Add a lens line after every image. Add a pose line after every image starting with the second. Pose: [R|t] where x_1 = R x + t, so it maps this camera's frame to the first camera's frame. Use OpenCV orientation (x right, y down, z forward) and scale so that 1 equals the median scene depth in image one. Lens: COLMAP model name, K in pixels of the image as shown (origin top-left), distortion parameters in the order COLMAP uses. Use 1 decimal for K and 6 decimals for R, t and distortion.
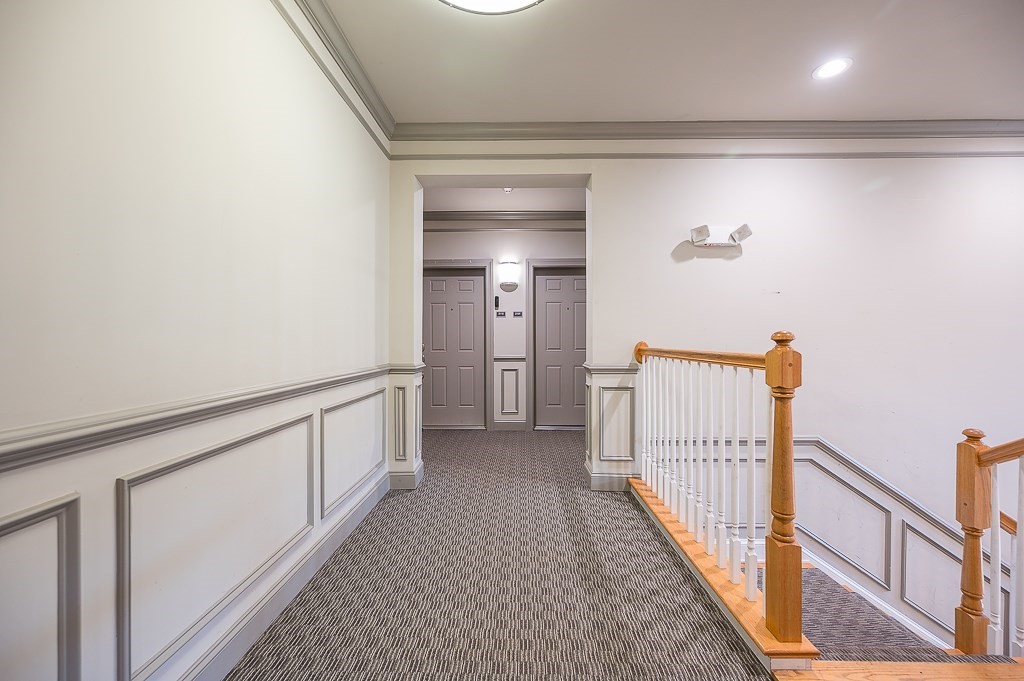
lens RADIAL K [[401.3, 0, 517.7], [0, 401.3, 338.1], [0, 0, 1]] dist [-0.001730, 0.000013]
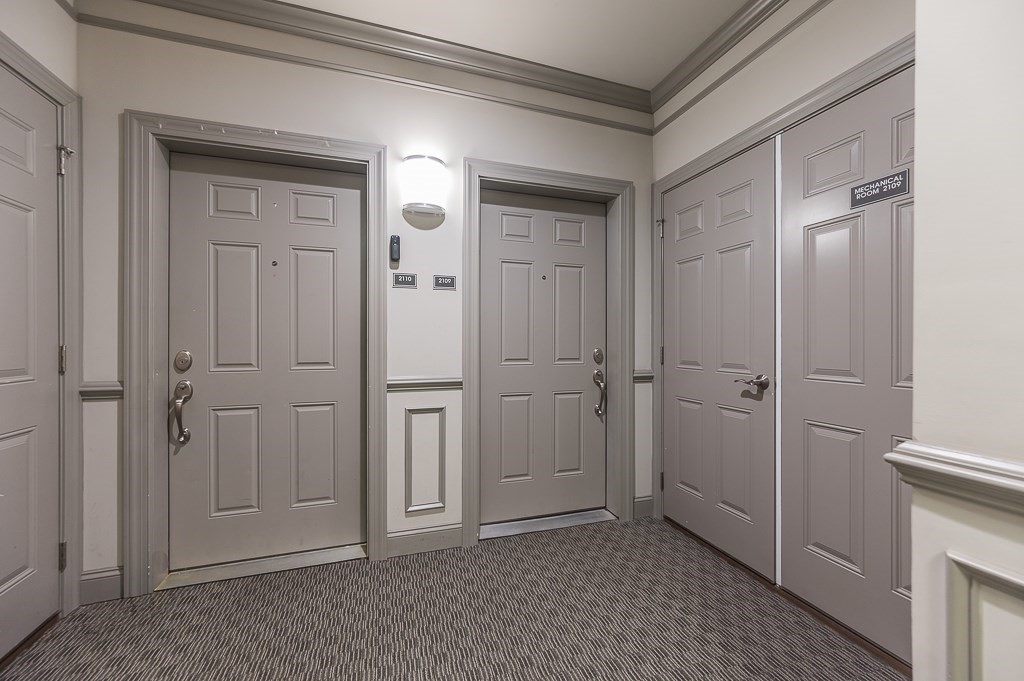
lens RADIAL K [[401.3, 0, 517.7], [0, 401.3, 338.1], [0, 0, 1]] dist [-0.001730, 0.000013]
pose [[0.960767, 0.004087, 0.277327, -0.044290], [-0.005220, 0.999981, 0.003349, -0.000501], [-0.277308, -0.004666, 0.960770, 0.558767]]
